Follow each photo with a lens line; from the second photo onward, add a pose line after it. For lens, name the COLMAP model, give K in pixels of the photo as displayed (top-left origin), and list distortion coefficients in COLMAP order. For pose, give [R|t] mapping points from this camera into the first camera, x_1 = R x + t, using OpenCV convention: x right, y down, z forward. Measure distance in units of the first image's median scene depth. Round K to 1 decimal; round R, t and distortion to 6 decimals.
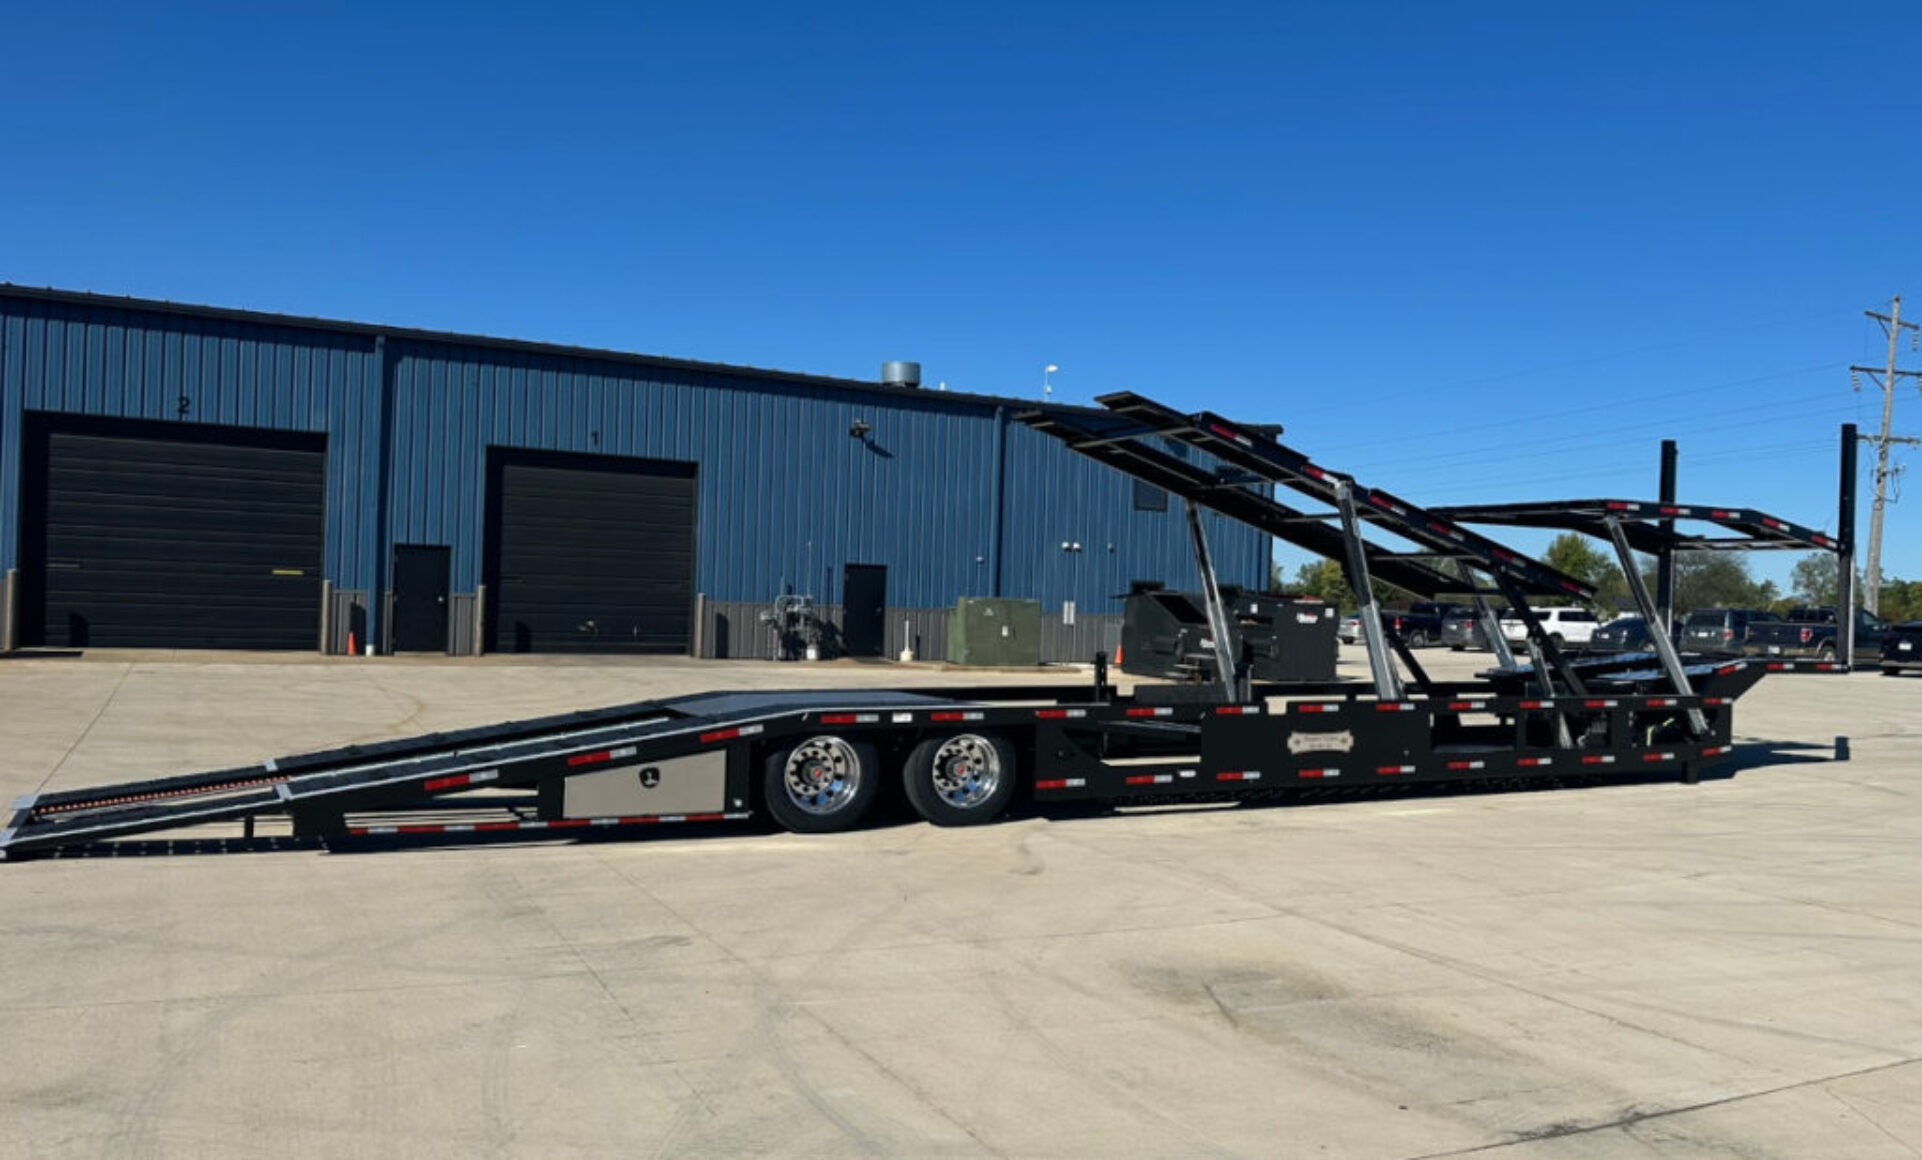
lens RADIAL K [[1452.7, 0, 1103.1], [0, 1452.7, 616.3], [0, 0, 1]] dist [0.172356, -0.244193]
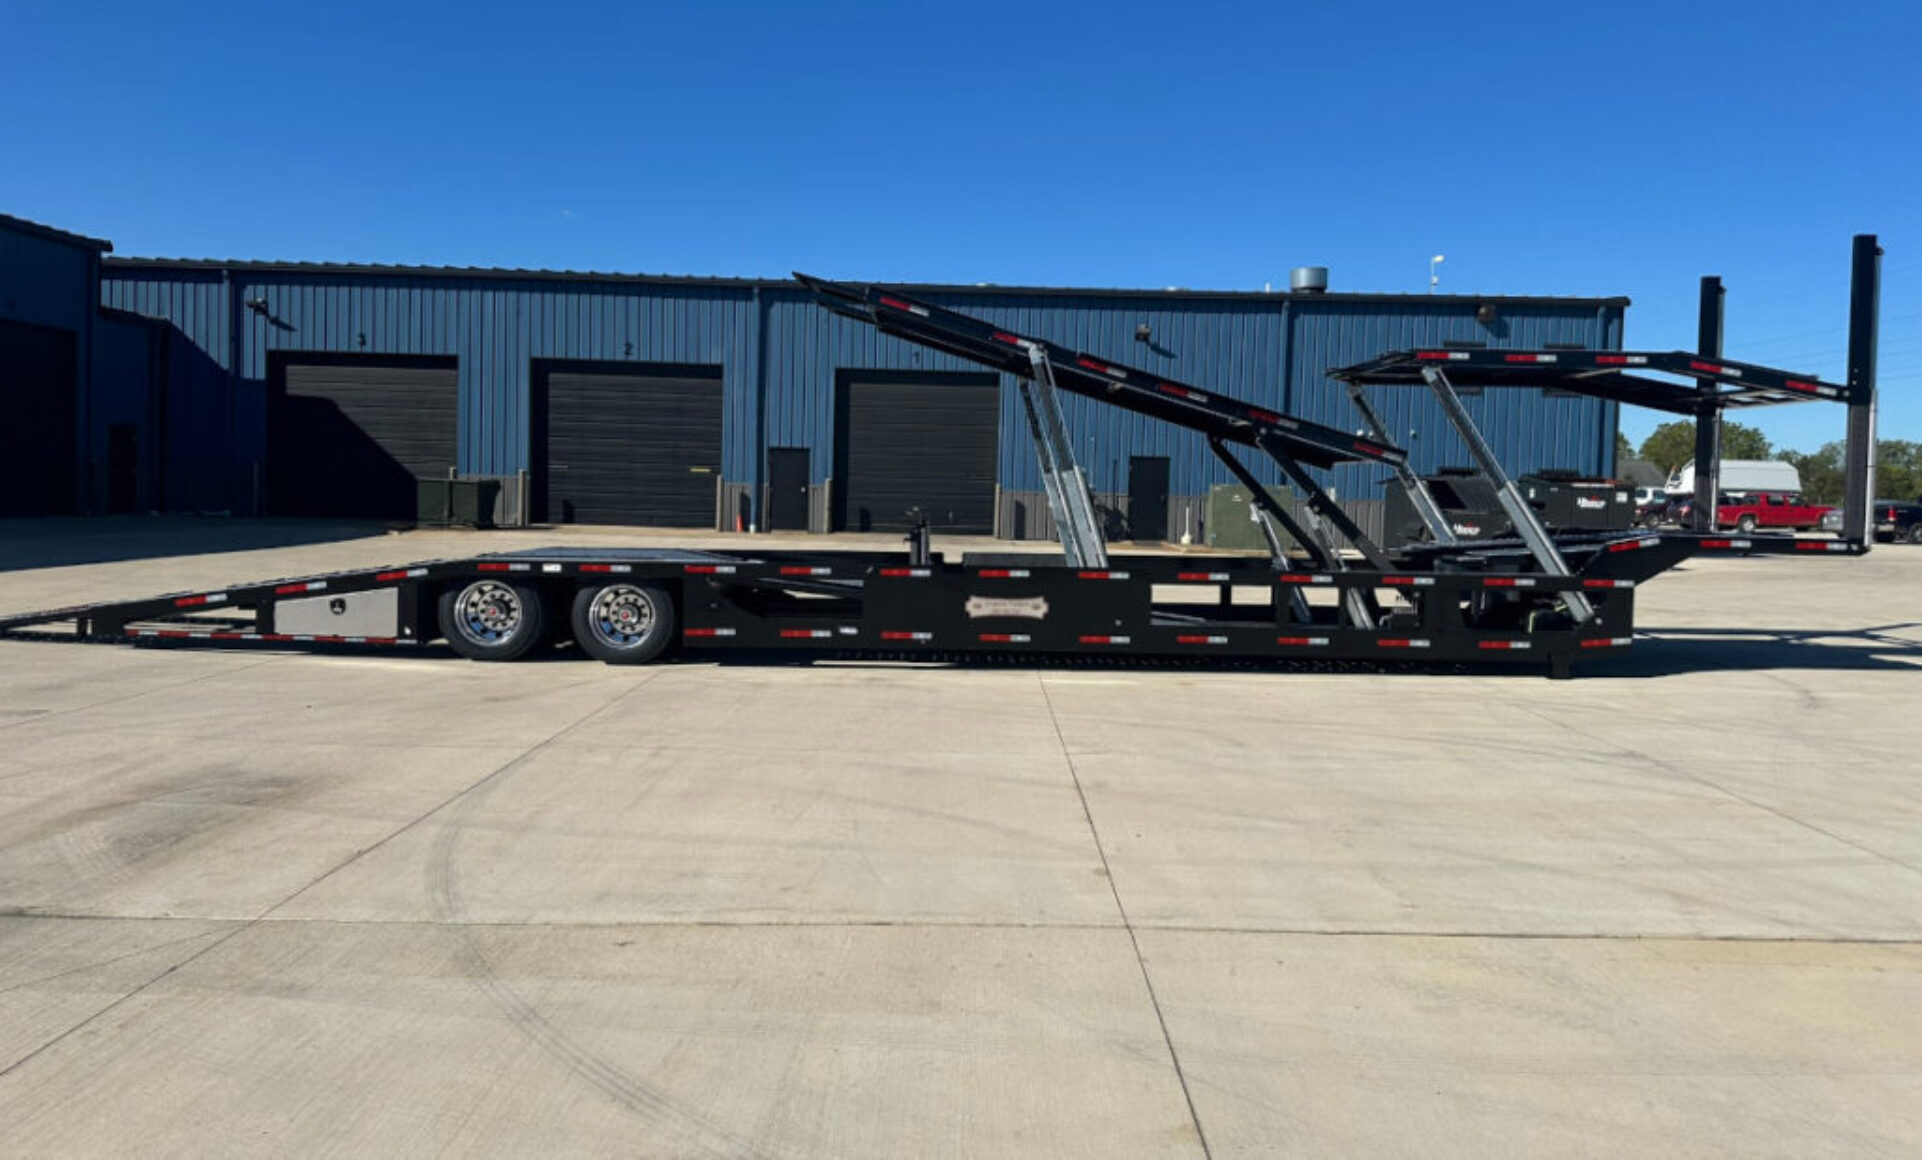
lens RADIAL K [[1313.3, 0, 1011.6], [0, 1313.3, 540.1], [0, 0, 1]] dist [0.079172, -0.004670]
pose [[0.872496, 0.010611, -0.488505, 0.391465], [-0.001348, 0.999813, 0.019309, 0.014669], [0.488619, -0.016189, 0.872347, 0.139700]]
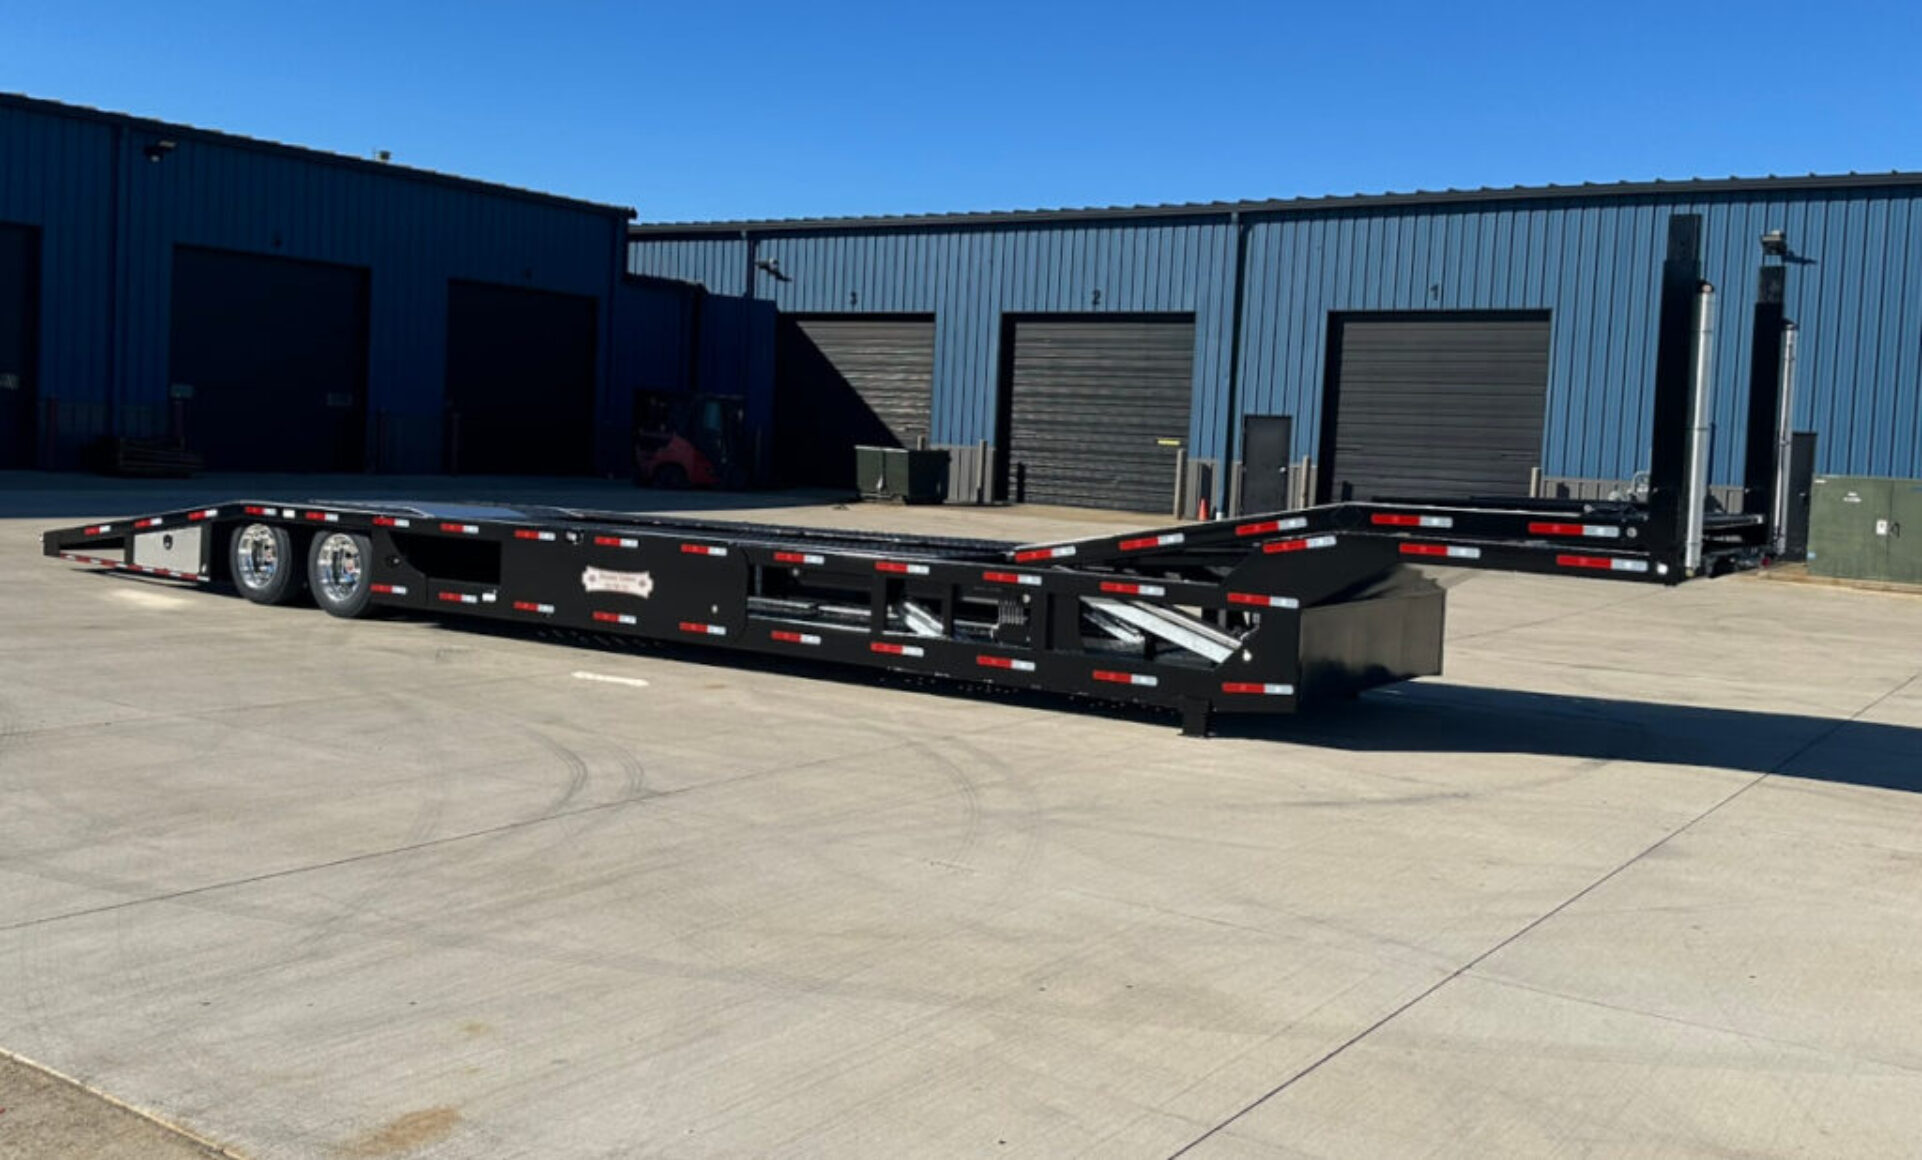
lens RADIAL K [[1737.2, 0, 1061.6], [0, 1737.2, 508.3], [0, 0, 1]] dist [0.194318, -0.300370]
pose [[0.445755, 0.025702, -0.894786, 0.778537], [-0.041370, 0.999111, 0.008089, 0.015949], [0.894198, 0.033411, 0.446422, 0.509110]]
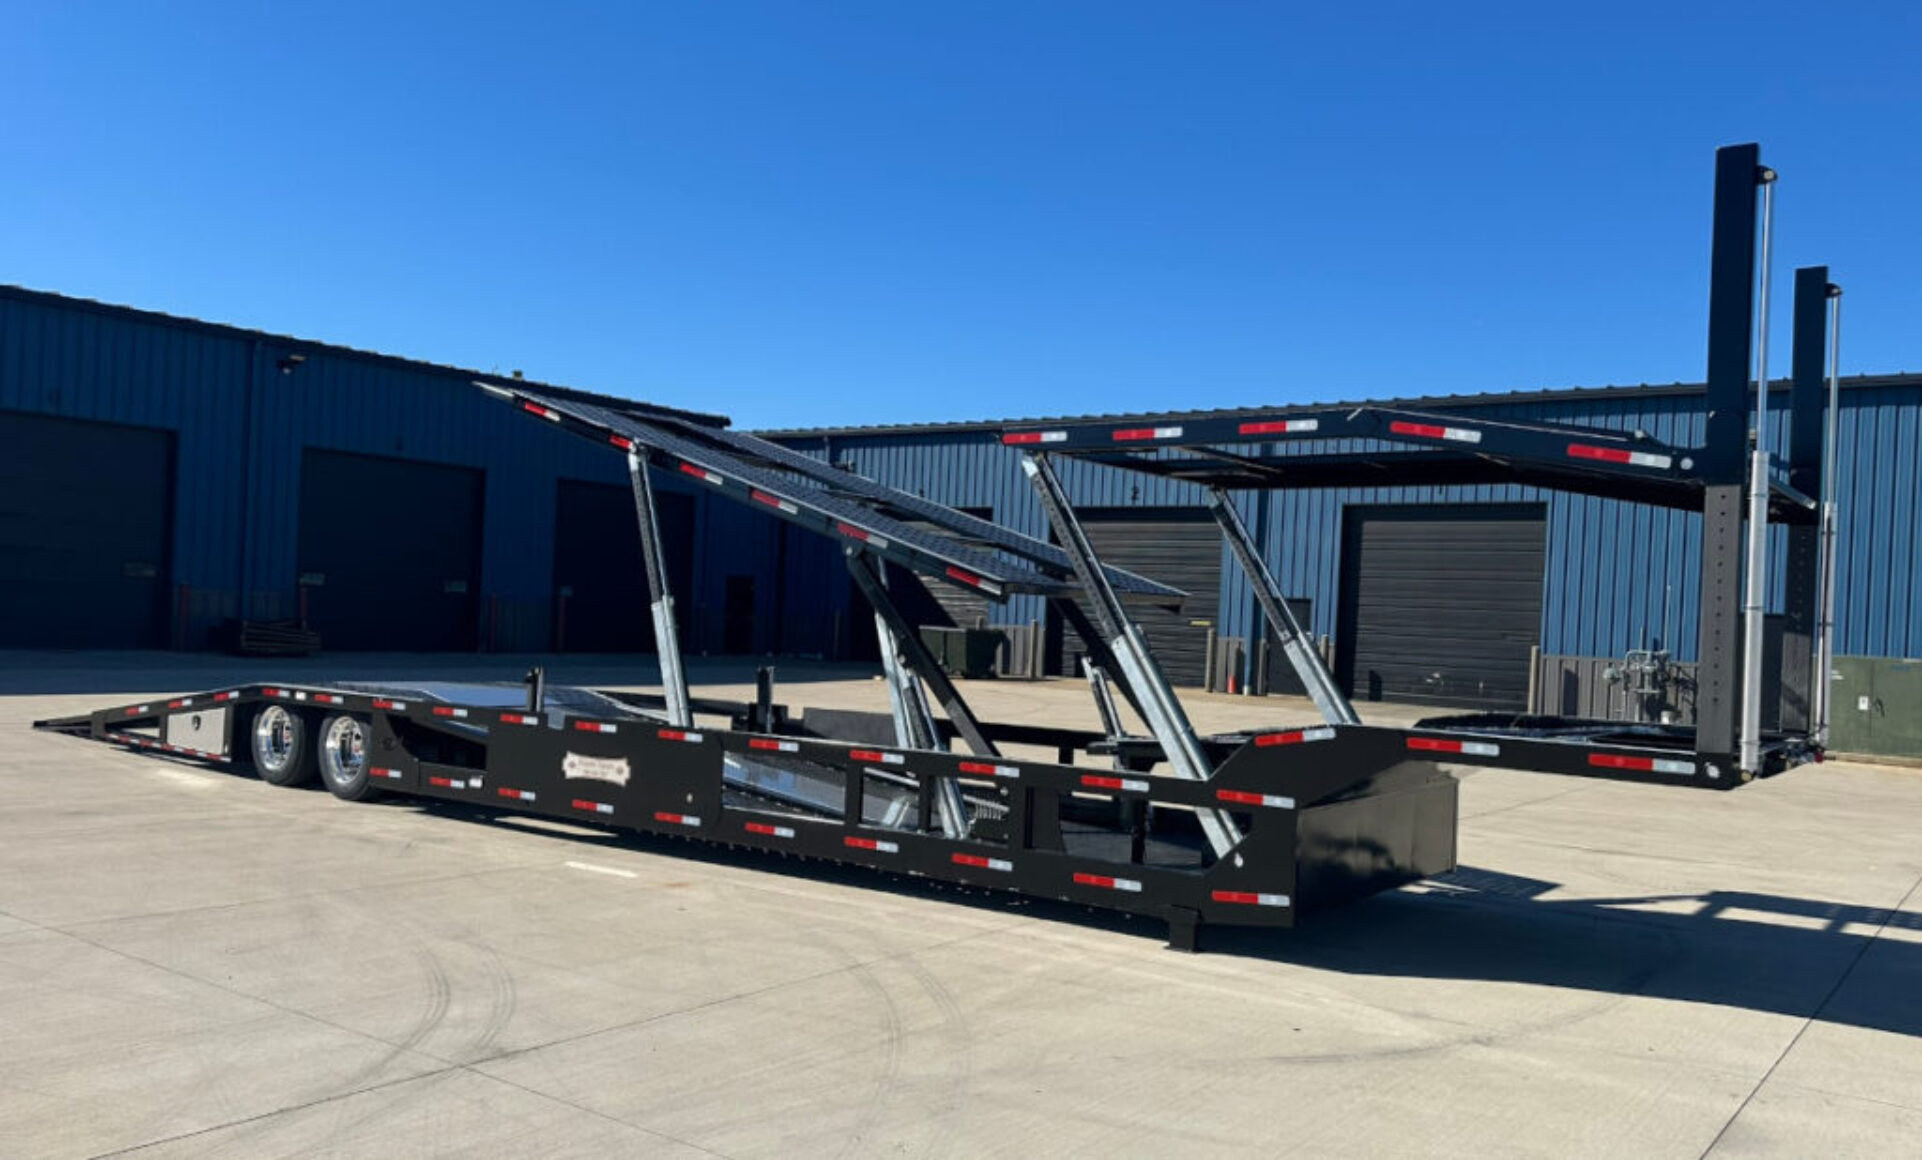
lens RADIAL K [[1452.7, 0, 1103.1], [0, 1452.7, 616.3], [0, 0, 1]] dist [0.172356, -0.244193]
pose [[0.431136, -0.012261, -0.902204, 0.674770], [-0.041455, 0.998583, -0.033380, 0.010891], [0.901334, 0.051792, 0.430016, 0.589684]]
